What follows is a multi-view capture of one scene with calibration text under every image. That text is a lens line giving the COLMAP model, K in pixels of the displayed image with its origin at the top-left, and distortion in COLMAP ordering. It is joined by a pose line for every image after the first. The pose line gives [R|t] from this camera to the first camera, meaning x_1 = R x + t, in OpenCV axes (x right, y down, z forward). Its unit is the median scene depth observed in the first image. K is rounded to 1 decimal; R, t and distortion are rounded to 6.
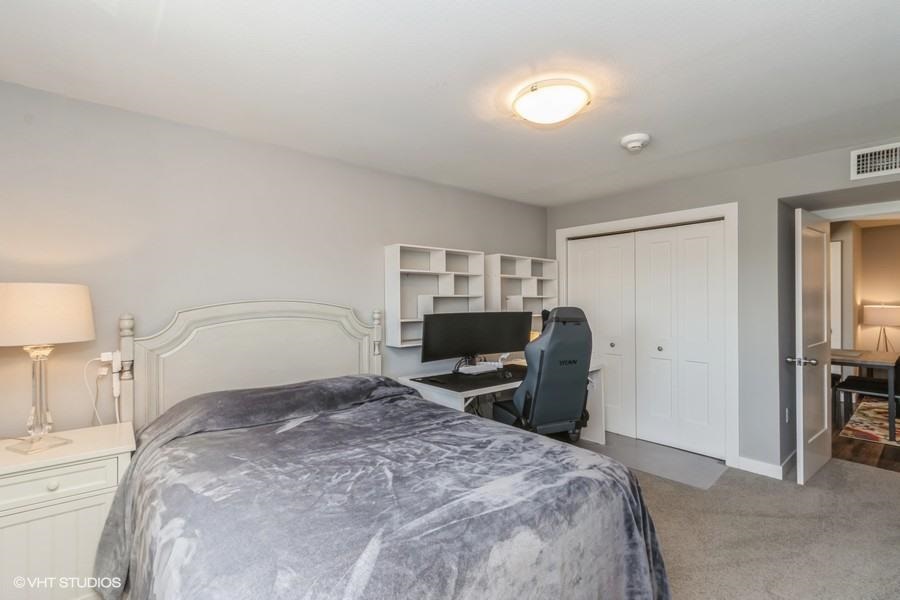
lens RADIAL K [[418.9, 0, 450.4], [0, 418.9, 310.3], [0, 0, 1]] dist [-0.001955, 0.000026]
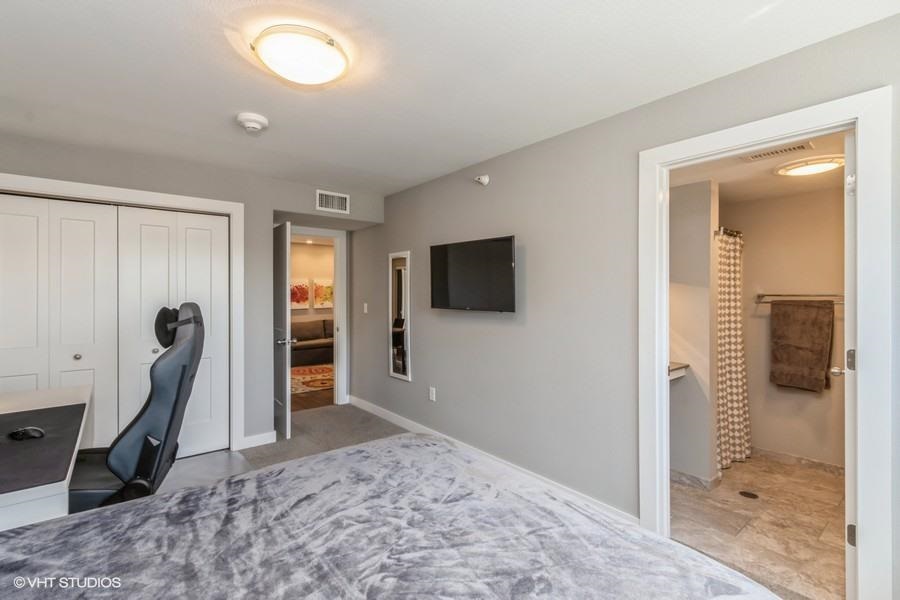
lens RADIAL K [[410.8, 0, 450.0], [0, 410.8, 300.0], [0, 0, 1]] dist [0.000544, -0.000181]
pose [[0.024905, -0.013712, 0.999596, -0.414191], [0.026773, 0.999556, 0.013044, -0.008731], [-0.999331, 0.026437, 0.025261, 0.493856]]
